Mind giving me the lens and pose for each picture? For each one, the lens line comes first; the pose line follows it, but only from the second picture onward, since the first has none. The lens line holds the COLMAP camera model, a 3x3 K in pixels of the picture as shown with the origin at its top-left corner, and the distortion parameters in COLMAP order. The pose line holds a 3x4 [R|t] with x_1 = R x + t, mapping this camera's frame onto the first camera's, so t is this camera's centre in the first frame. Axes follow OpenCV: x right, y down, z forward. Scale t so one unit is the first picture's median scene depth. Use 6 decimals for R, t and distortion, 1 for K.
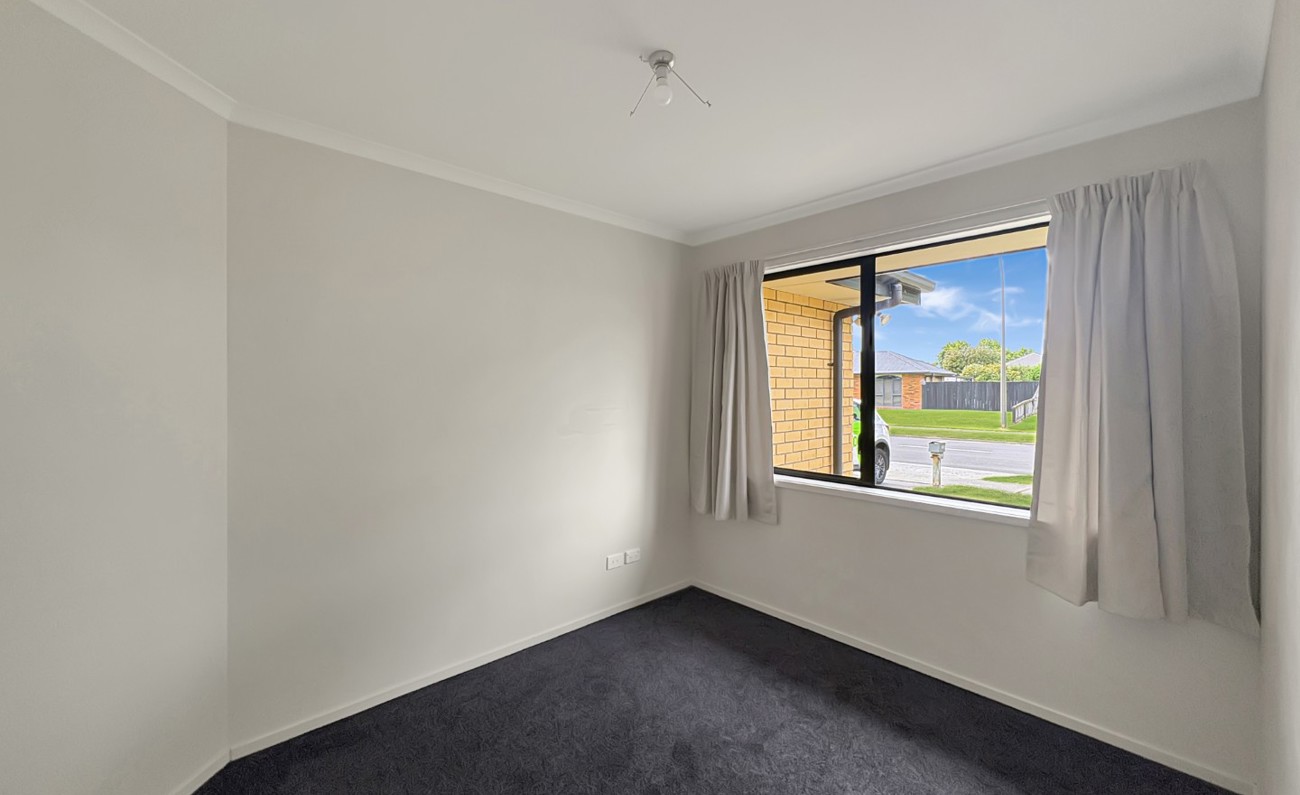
lens RADIAL K [[528.7, 0, 652.3], [0, 528.7, 385.2], [0, 0, 1]] dist [0.000535, 0.000048]
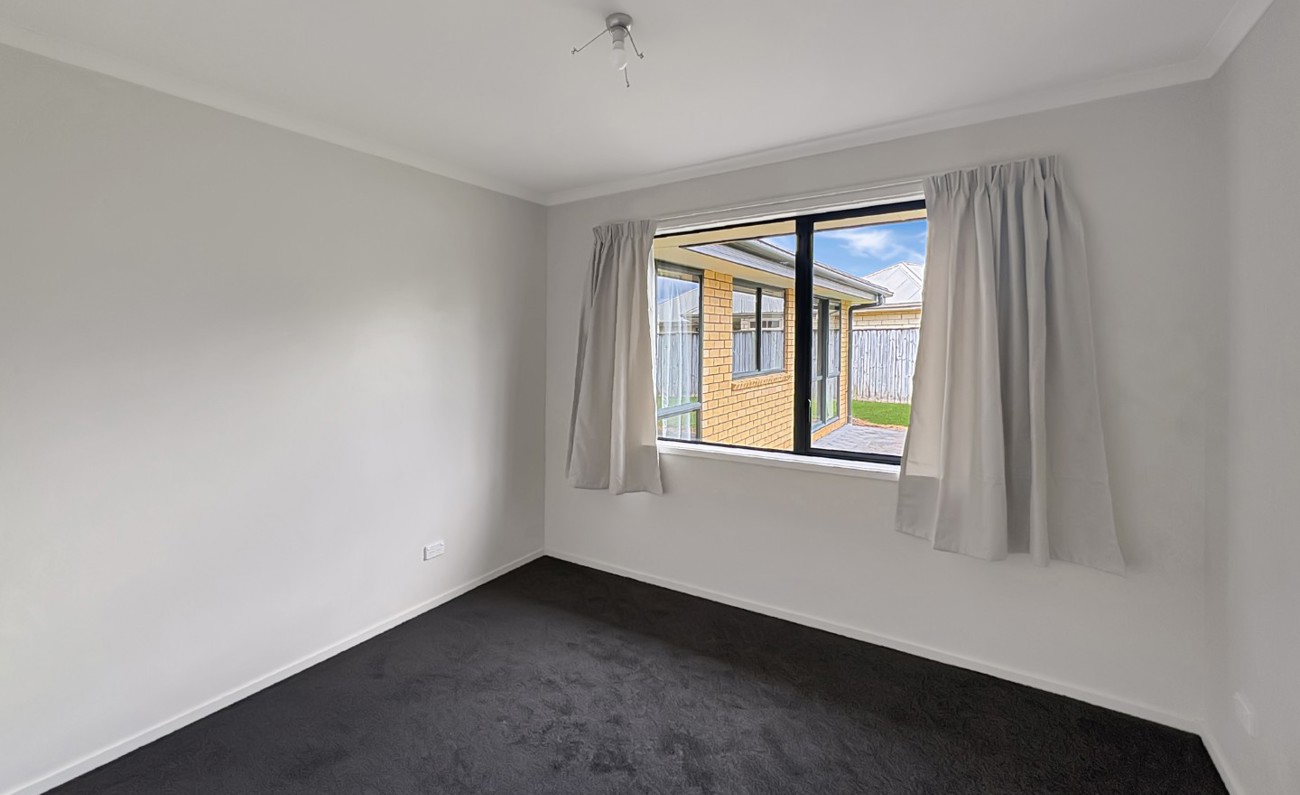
lens RADIAL K [[537.0, 0, 650.6], [0, 537.0, 360.4], [0, 0, 1]] dist [0.000446, 0.000113]
pose [[0.965488, -0.004015, 0.260416, -0.075855], [-0.000534, 0.999849, 0.017393, 0.000570], [-0.260446, -0.016932, 0.965340, 0.080901]]
